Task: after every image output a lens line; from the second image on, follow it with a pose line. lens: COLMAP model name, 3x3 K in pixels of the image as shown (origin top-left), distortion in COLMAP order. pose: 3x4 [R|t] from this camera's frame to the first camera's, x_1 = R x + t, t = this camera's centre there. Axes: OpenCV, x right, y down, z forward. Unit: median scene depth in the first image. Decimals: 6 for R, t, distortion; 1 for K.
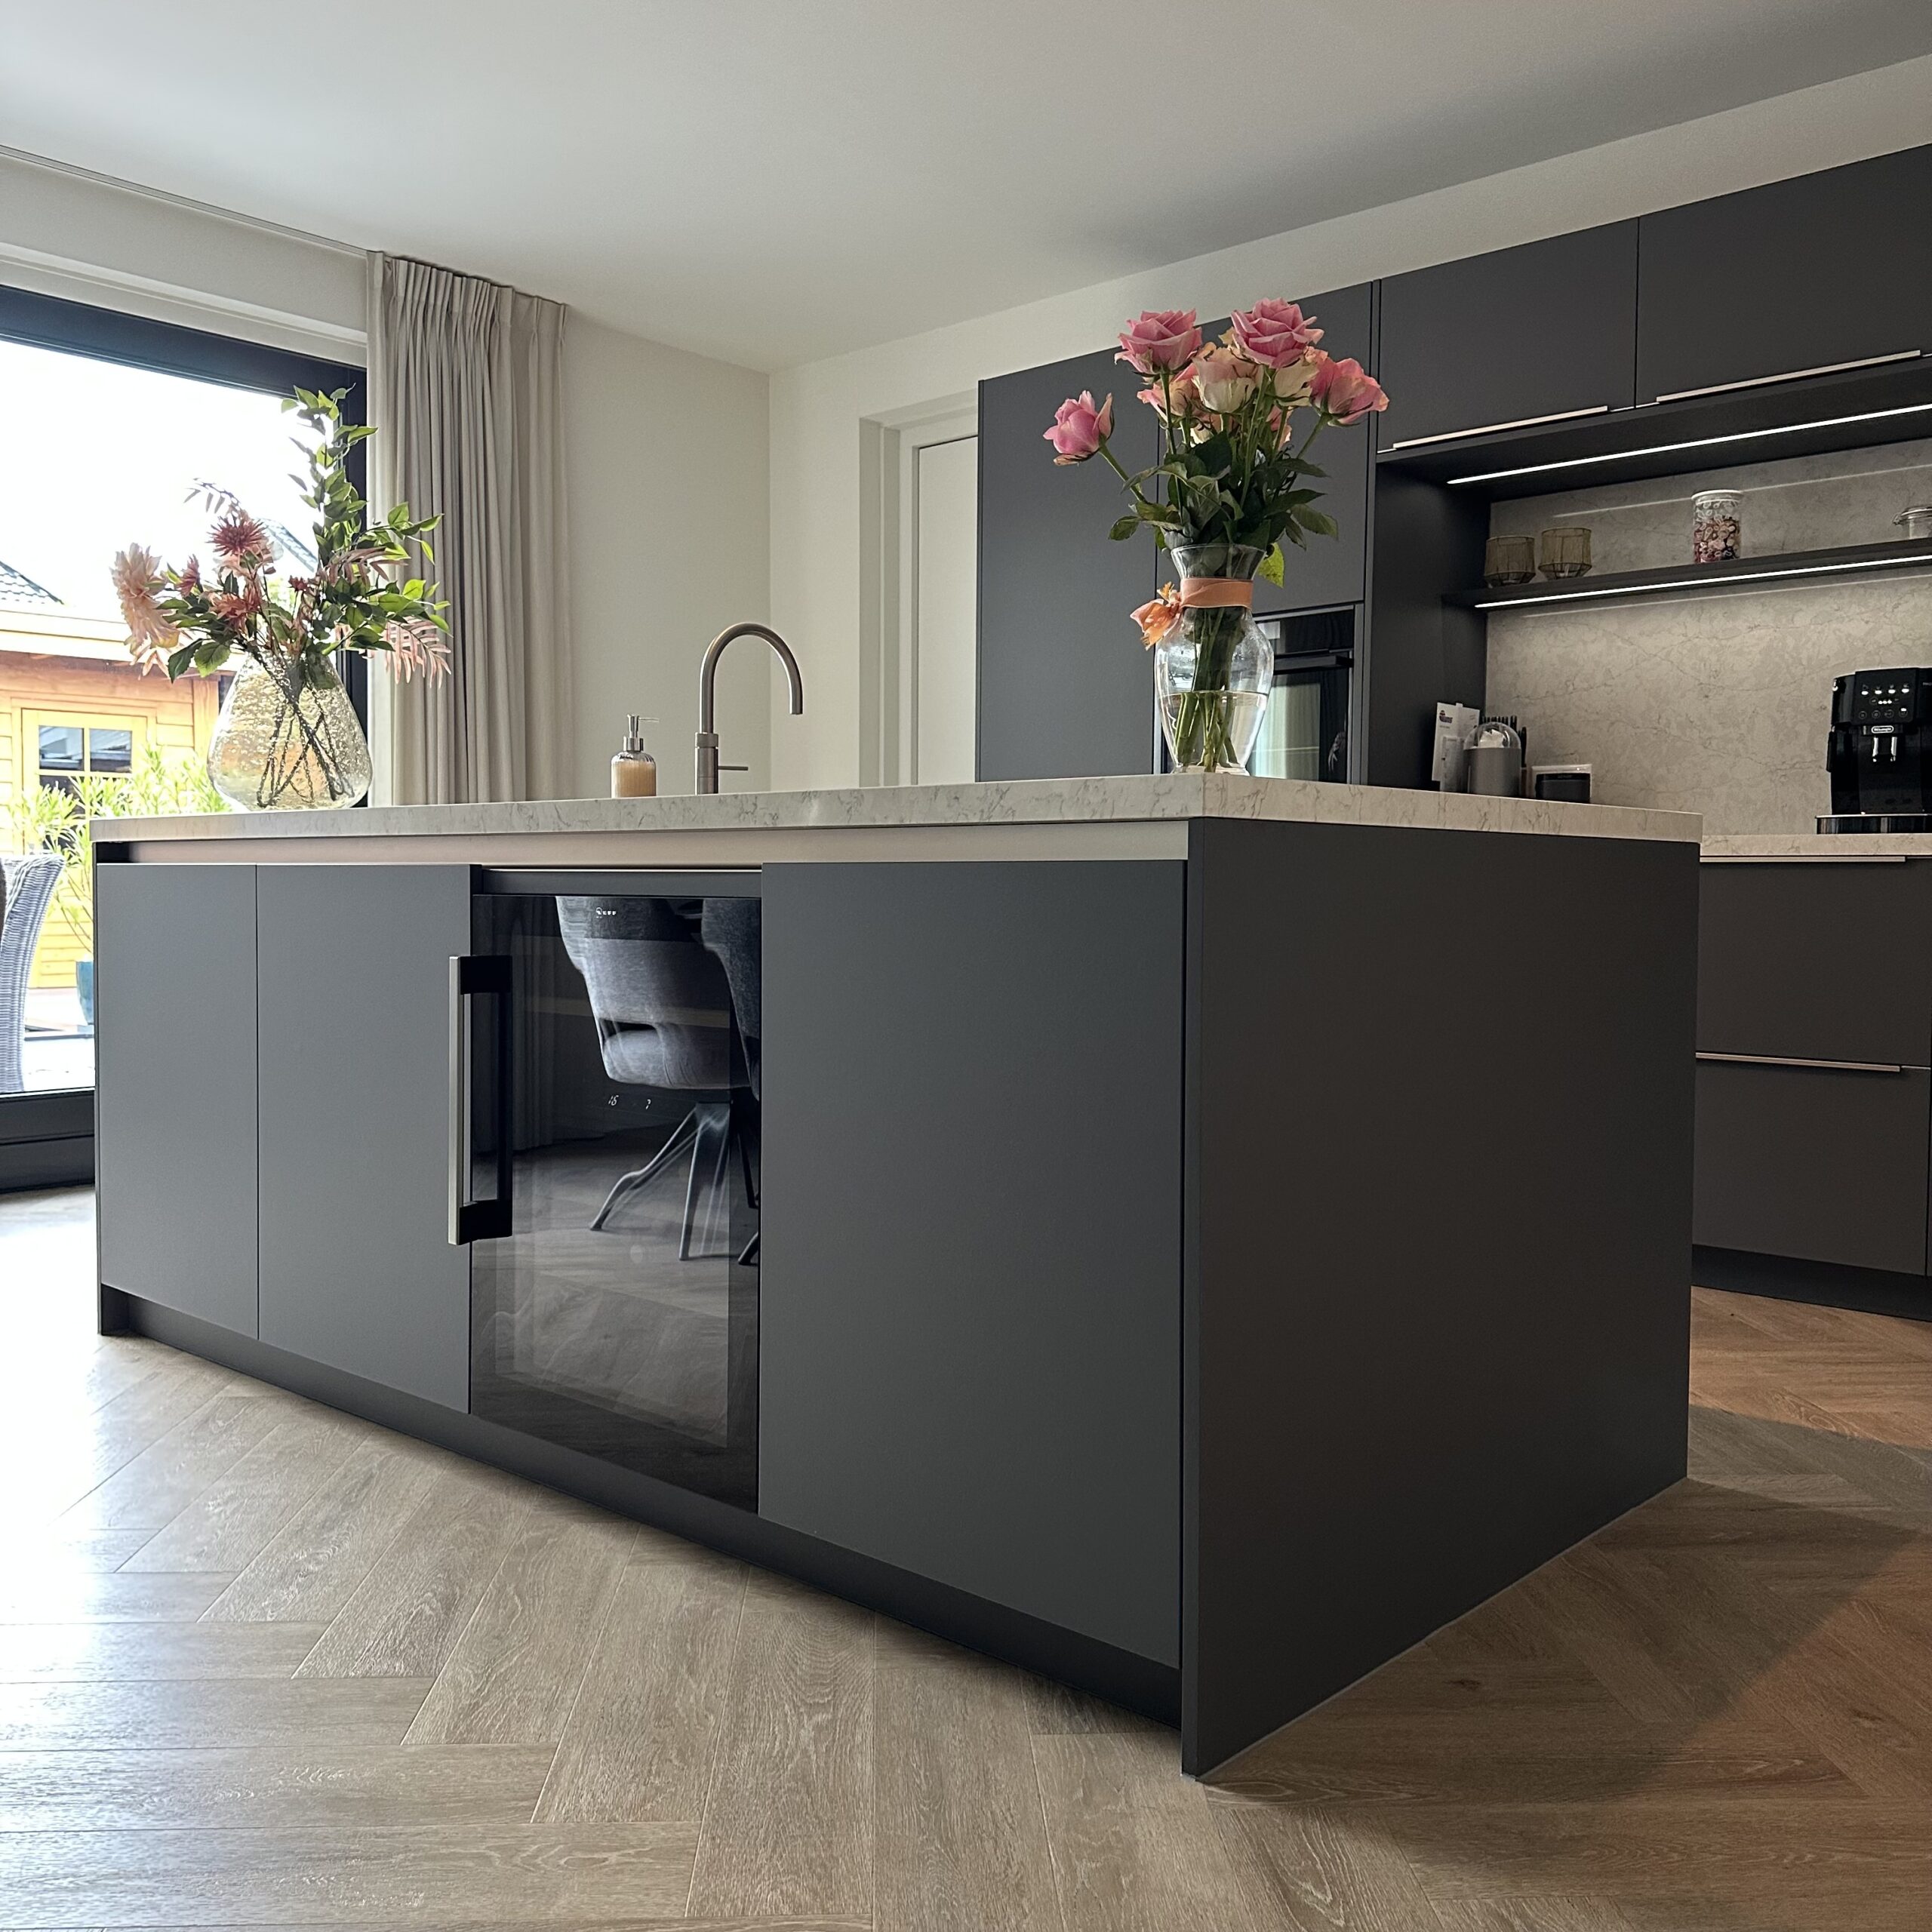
lens RADIAL K [[1835.2, 0, 966.0], [0, 1835.2, 966.0], [0, 0, 1]] dist [-0.034555, 0.004950]
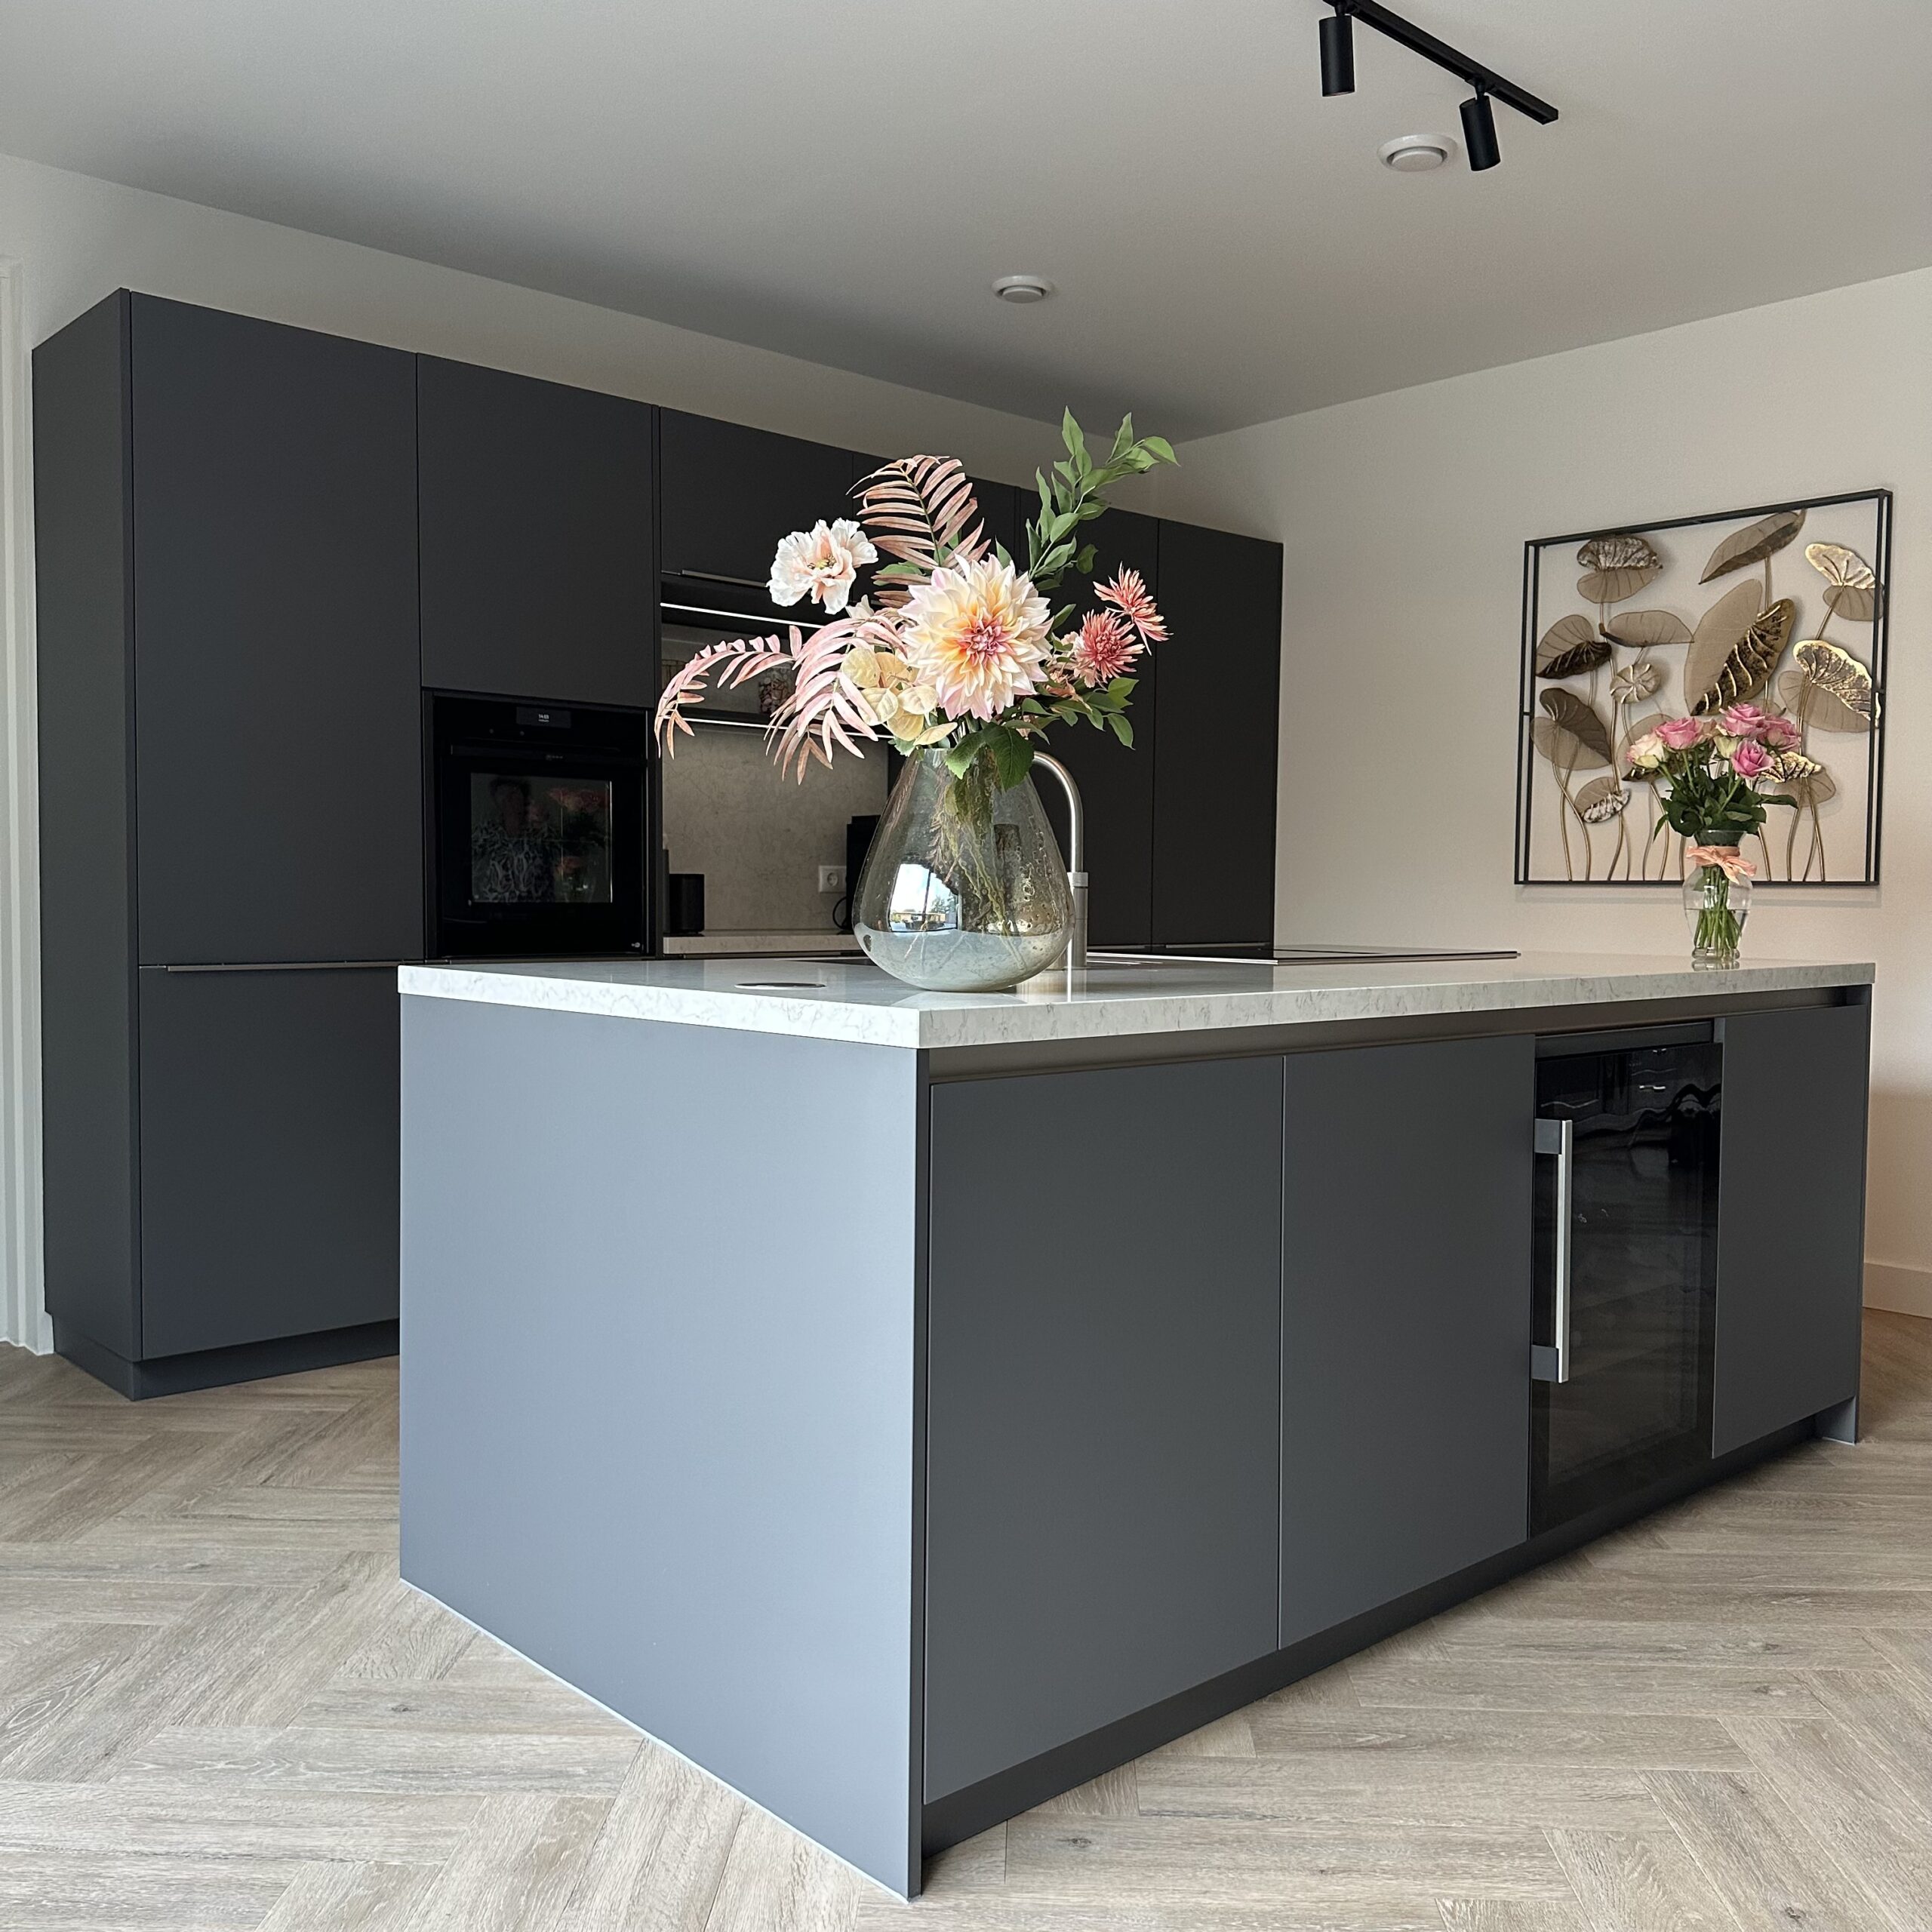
lens RADIAL K [[1790.3, 0, 966.0], [0, 1790.3, 966.0], [0, 0, 1]] dist [0.141927, -0.304675]
pose [[0.094125, -0.043277, 0.994619, -0.820972], [0.033998, 0.998612, 0.040234, -0.089058], [-0.994980, 0.030028, 0.095465, 0.734185]]
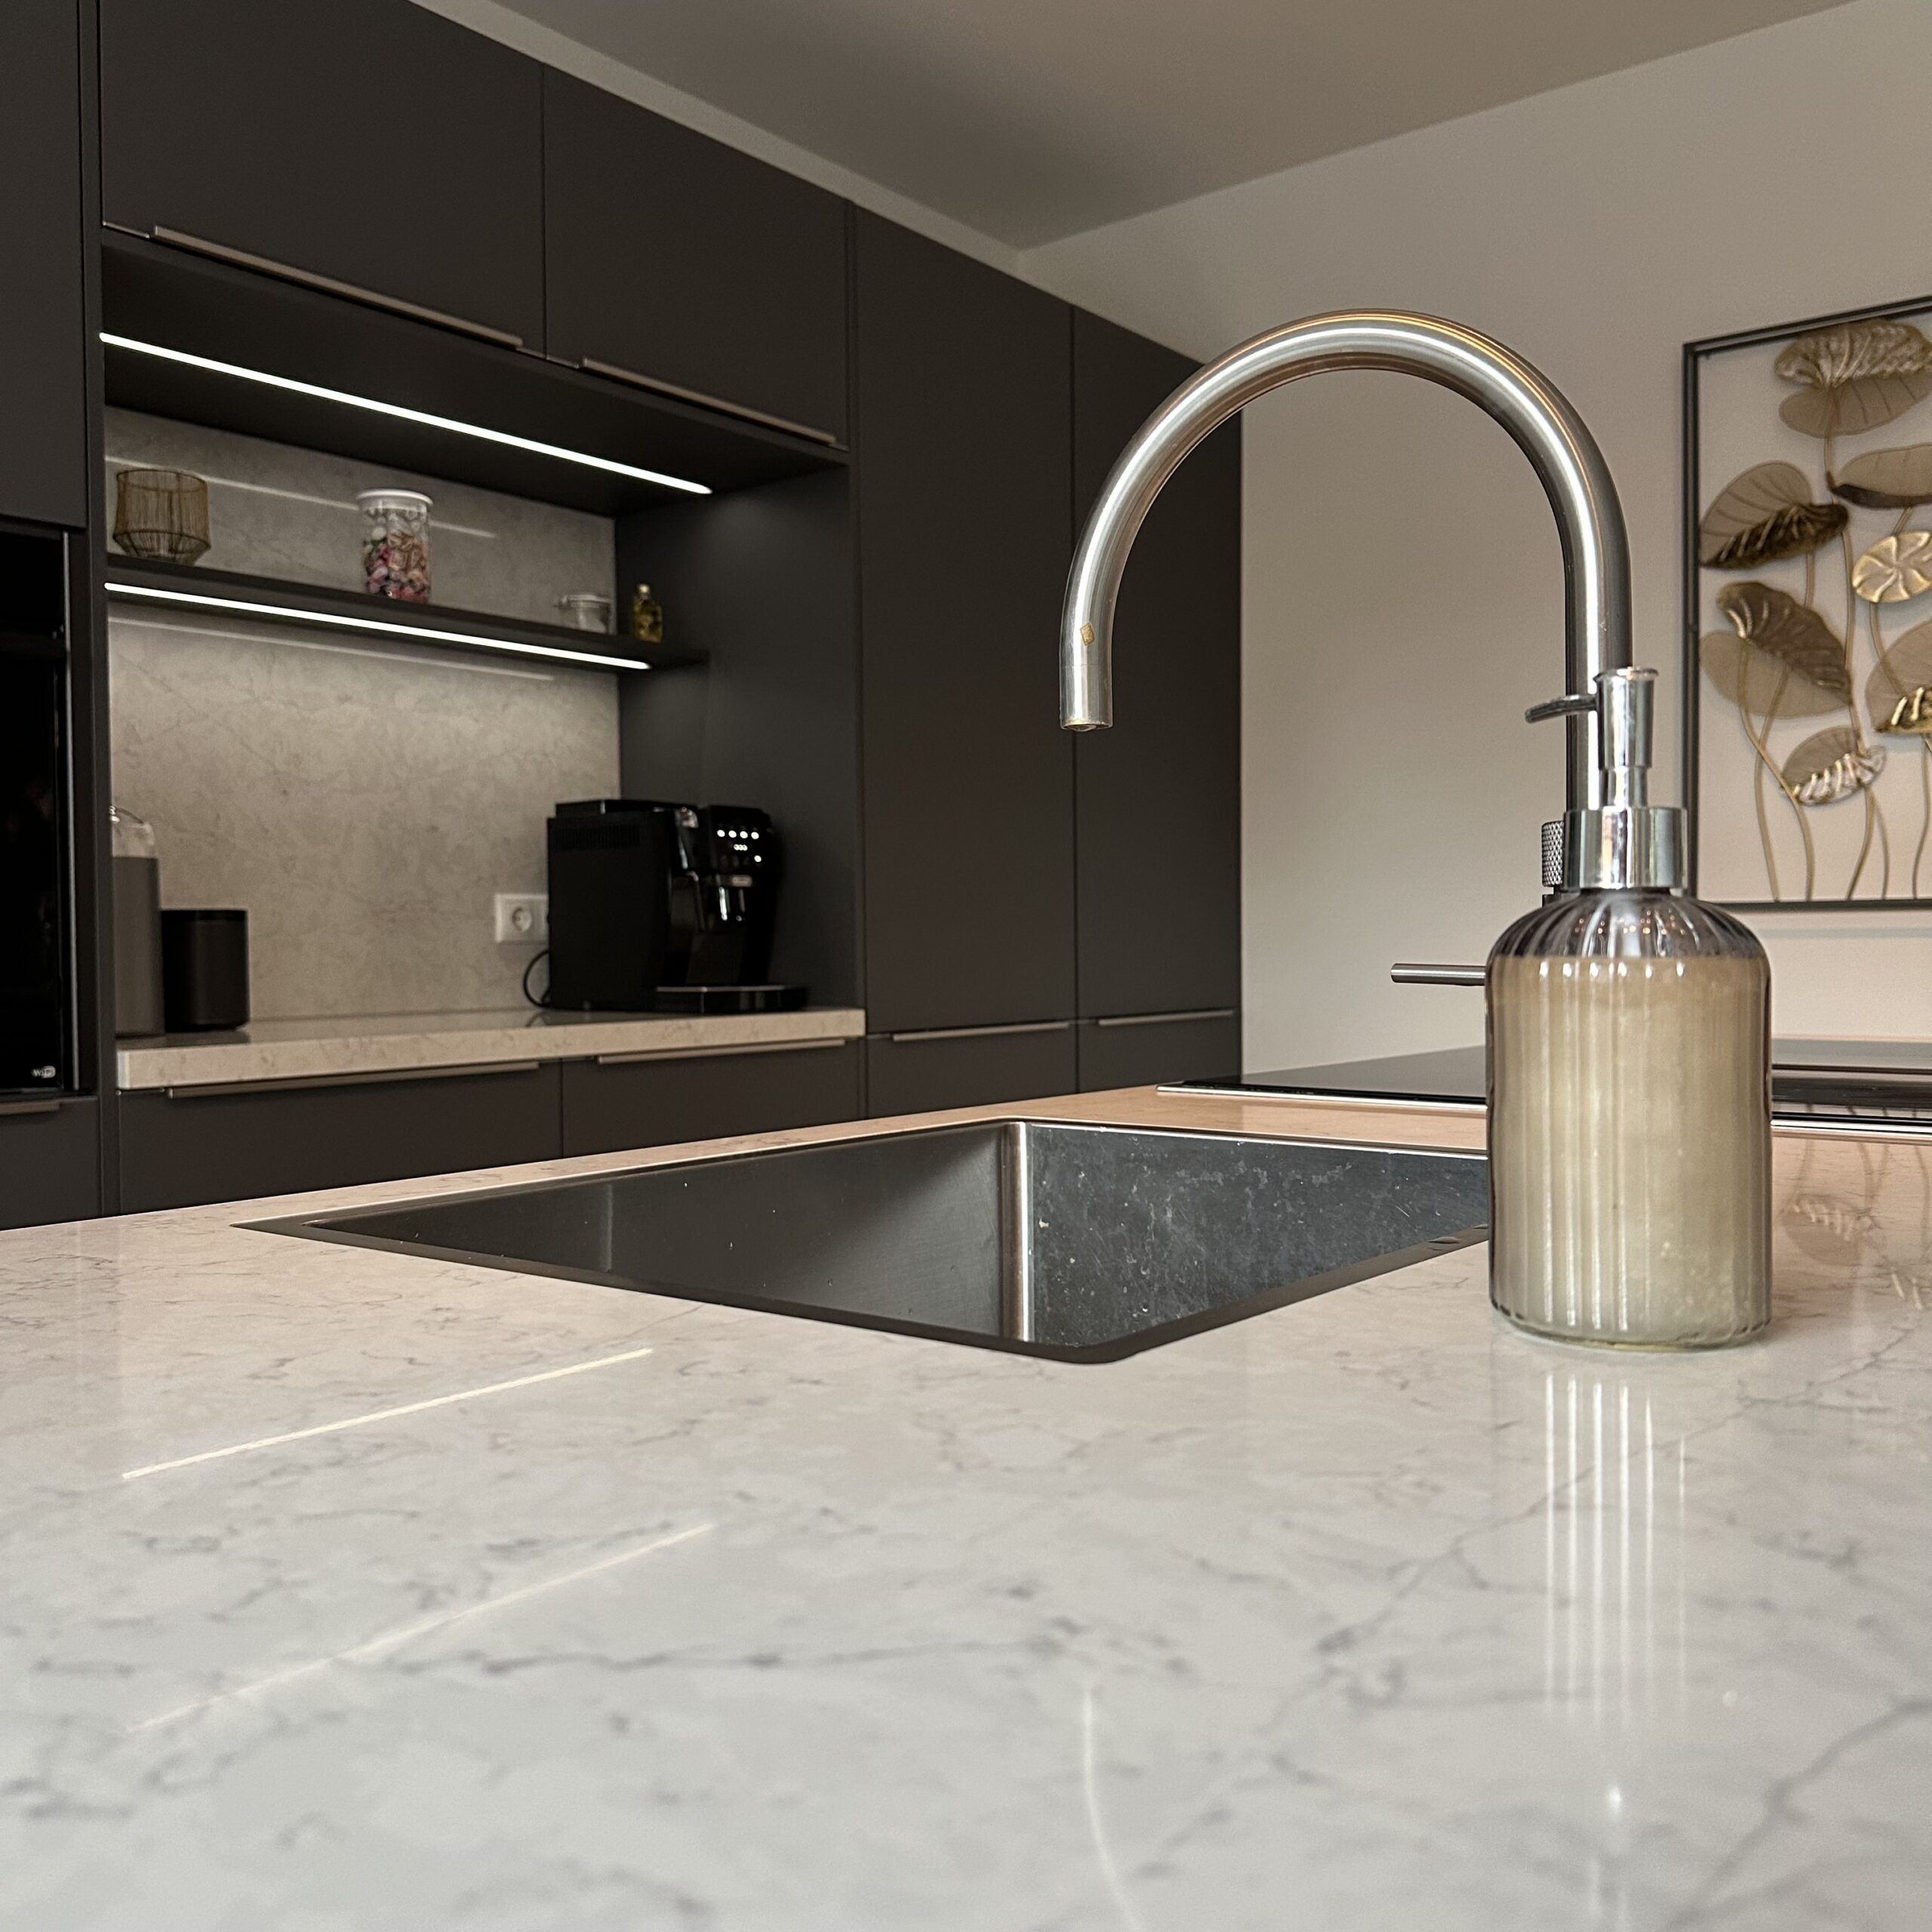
lens RADIAL K [[1790.3, 0, 966.0], [0, 1790.3, 966.0], [0, 0, 1]] dist [0.141927, -0.304675]
pose [[-0.062070, -0.018098, 0.997908, -0.256456], [0.051505, 0.998445, 0.021311, -0.090165], [-0.996742, 0.052720, -0.061041, 0.821933]]
